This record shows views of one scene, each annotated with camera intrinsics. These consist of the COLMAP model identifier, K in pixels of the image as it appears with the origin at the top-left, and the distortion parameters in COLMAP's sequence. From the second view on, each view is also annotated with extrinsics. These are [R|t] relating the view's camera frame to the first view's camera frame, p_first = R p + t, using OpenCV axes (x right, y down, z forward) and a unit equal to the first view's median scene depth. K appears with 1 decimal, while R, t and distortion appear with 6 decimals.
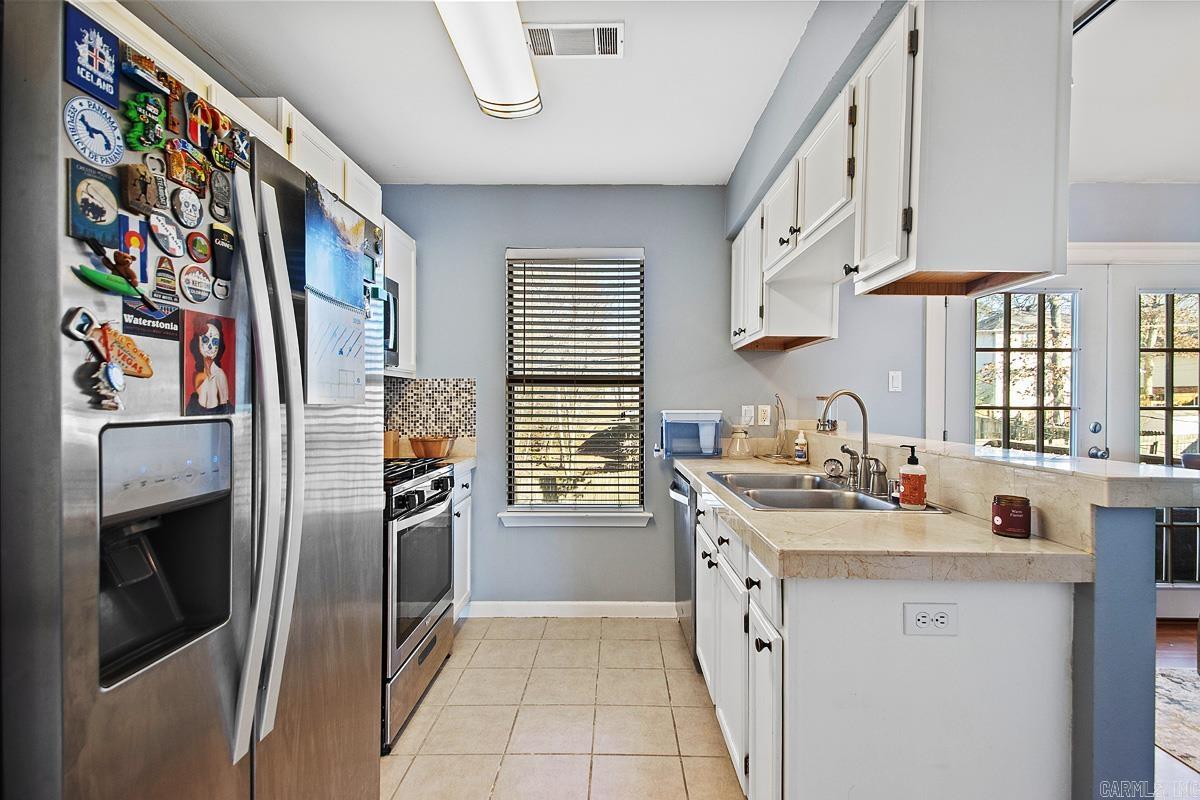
lens RADIAL K [[563.7, 0, 610.6], [0, 563.7, 395.4], [0, 0, 1]] dist [0.033184, -0.017417]
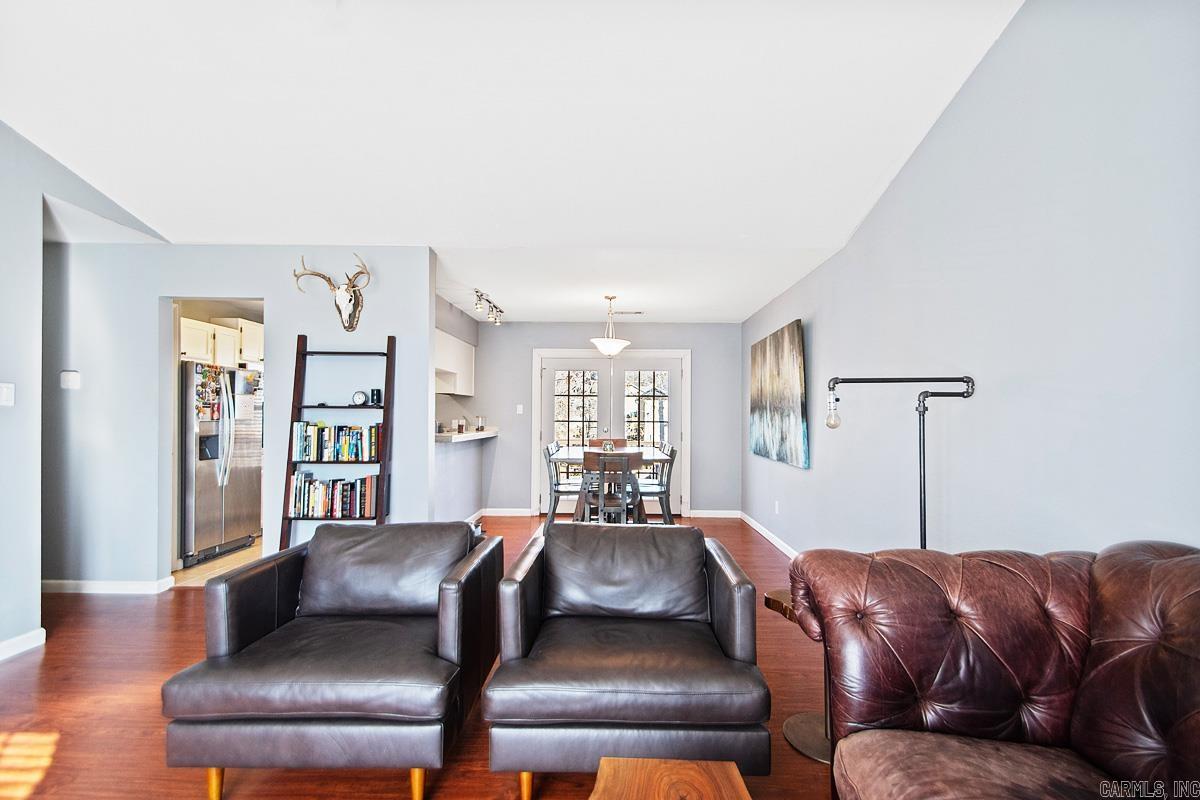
lens RADIAL K [[563.7, 0, 596.8], [0, 563.7, 412.9], [0, 0, 1]] dist [0.033184, -0.017417]
pose [[0.999880, 0.004434, -0.014839, 3.166236], [-0.004393, 0.999986, 0.002823, -0.074539], [0.014852, -0.002758, 0.999886, -4.602551]]
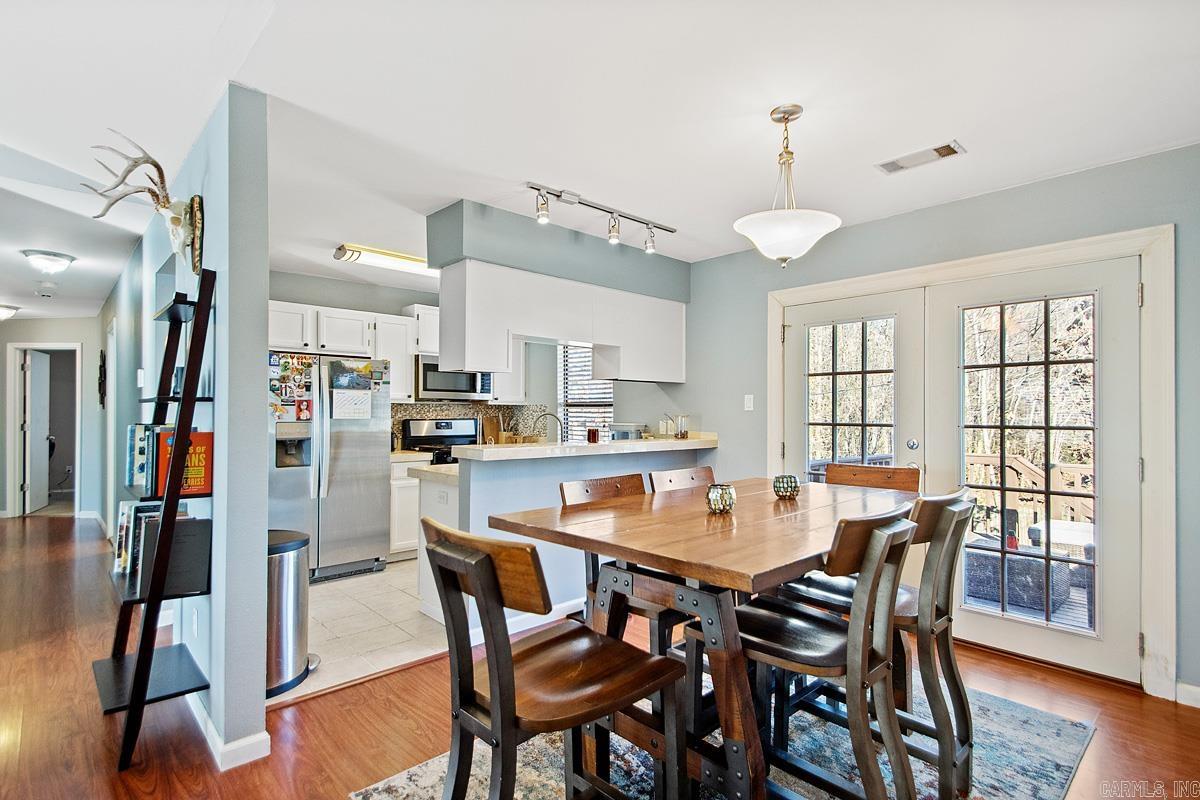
lens RADIAL K [[563.7, 0, 609.6], [0, 563.7, 403.9], [0, 0, 1]] dist [0.033184, -0.017417]
pose [[0.694314, -0.011278, -0.719584, 4.513926], [0.006159, 0.999934, -0.009730, -0.044400], [0.719646, 0.002324, 0.694337, -0.460259]]
